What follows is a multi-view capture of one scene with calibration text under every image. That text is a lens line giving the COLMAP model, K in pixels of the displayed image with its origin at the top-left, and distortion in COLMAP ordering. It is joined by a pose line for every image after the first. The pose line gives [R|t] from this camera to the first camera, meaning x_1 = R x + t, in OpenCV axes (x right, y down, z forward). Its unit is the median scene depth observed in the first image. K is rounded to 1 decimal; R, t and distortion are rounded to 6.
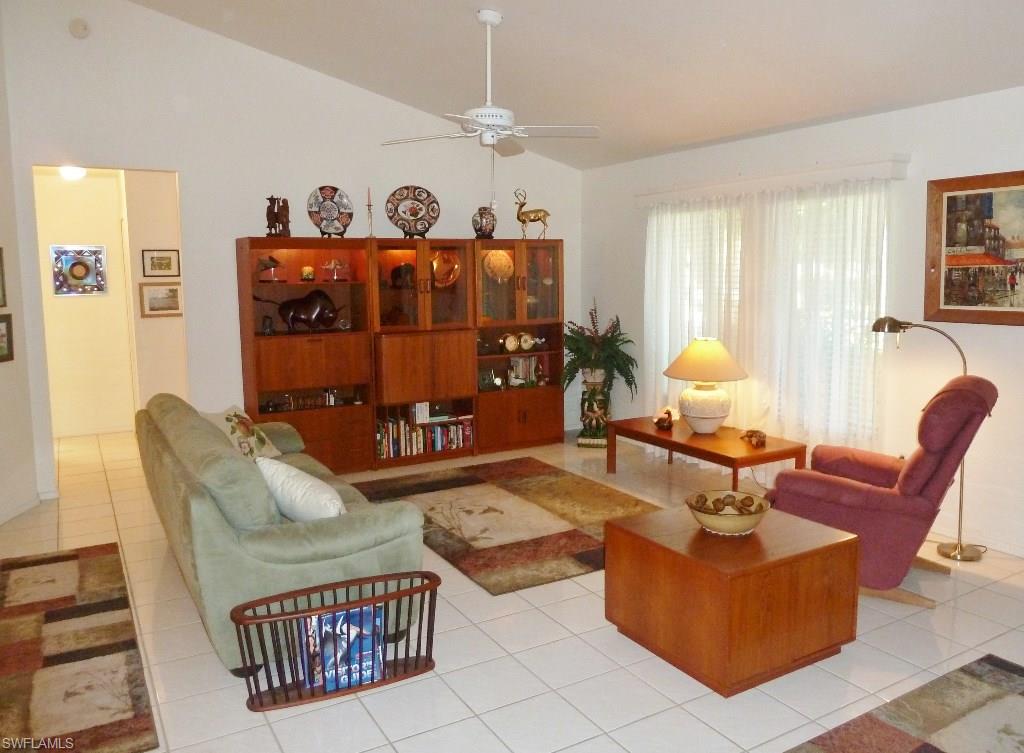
lens RADIAL K [[780.9, 0, 512.0], [0, 780.9, 376.5], [0, 0, 1]] dist [0.002367, -0.000341]
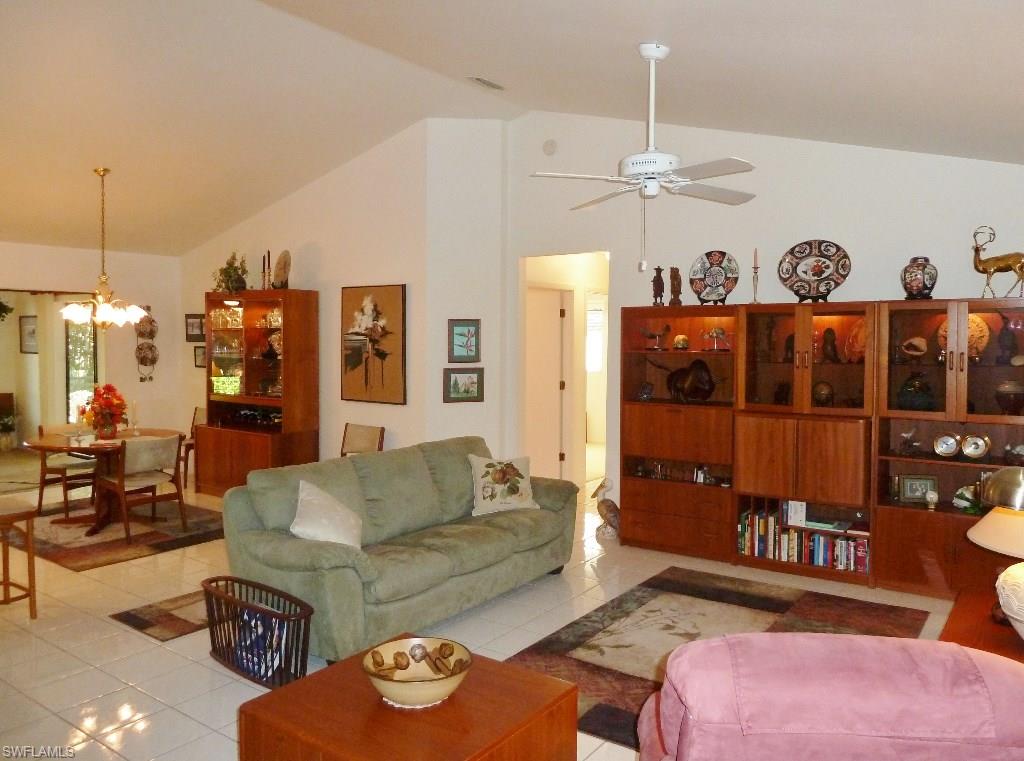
lens RADIAL K [[774.4, 0, 512.0], [0, 774.4, 380.5], [0, 0, 1]] dist [-0.036493, 0.000872]
pose [[0.412402, 0.062051, -0.908886, 0.498838], [-0.129009, 0.991601, 0.009161, -0.061882], [0.901821, 0.113476, 0.416943, 0.386312]]
